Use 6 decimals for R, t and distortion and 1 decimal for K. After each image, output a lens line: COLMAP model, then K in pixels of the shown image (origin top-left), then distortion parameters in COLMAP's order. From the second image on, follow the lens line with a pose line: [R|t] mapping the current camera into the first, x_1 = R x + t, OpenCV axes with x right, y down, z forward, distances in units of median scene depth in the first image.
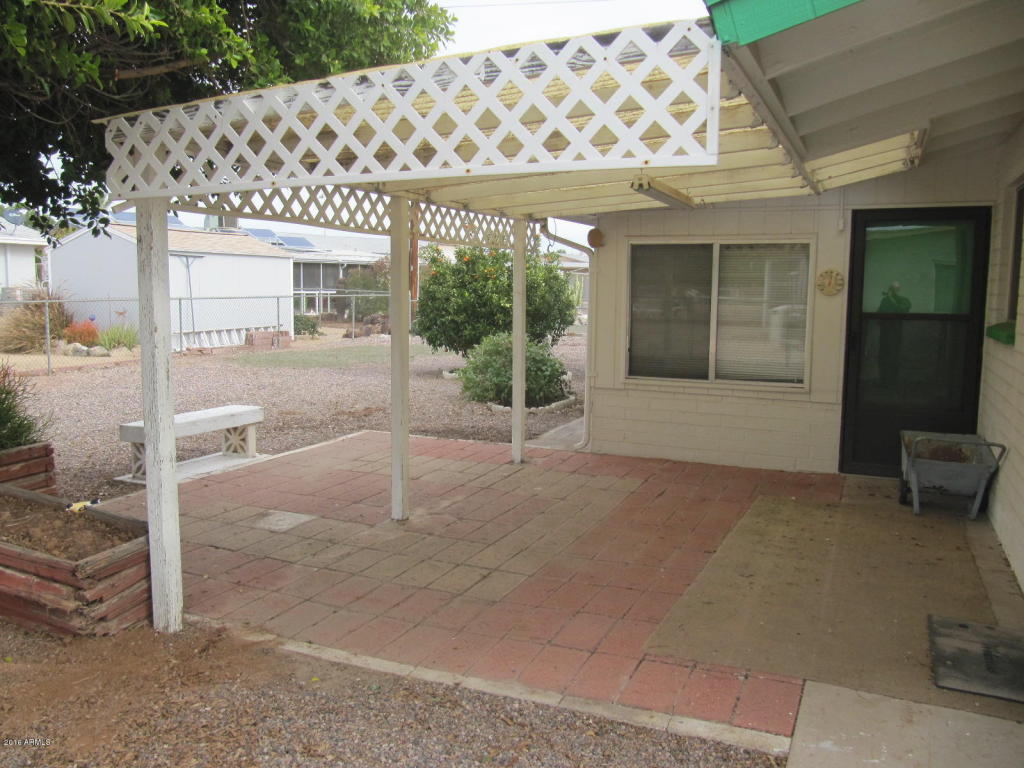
lens RADIAL K [[834.5, 0, 508.6], [0, 834.5, 380.4], [0, 0, 1]] dist [-0.051884, 0.026491]
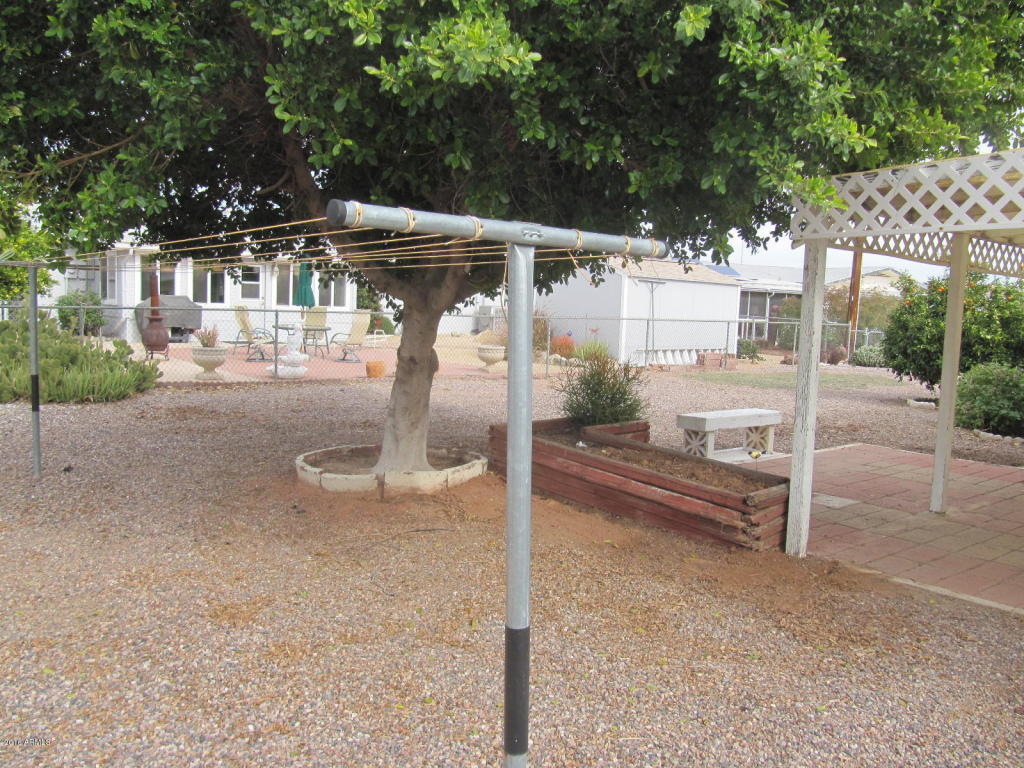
lens RADIAL K [[834.5, 0, 514.8], [0, 834.5, 389.5], [0, 0, 1]] dist [-0.051884, 0.026491]
pose [[0.896258, 0.067876, -0.438309, -0.123594], [-0.078095, 0.996932, -0.005305, 0.036621], [0.436605, 0.038984, 0.898808, -0.213891]]
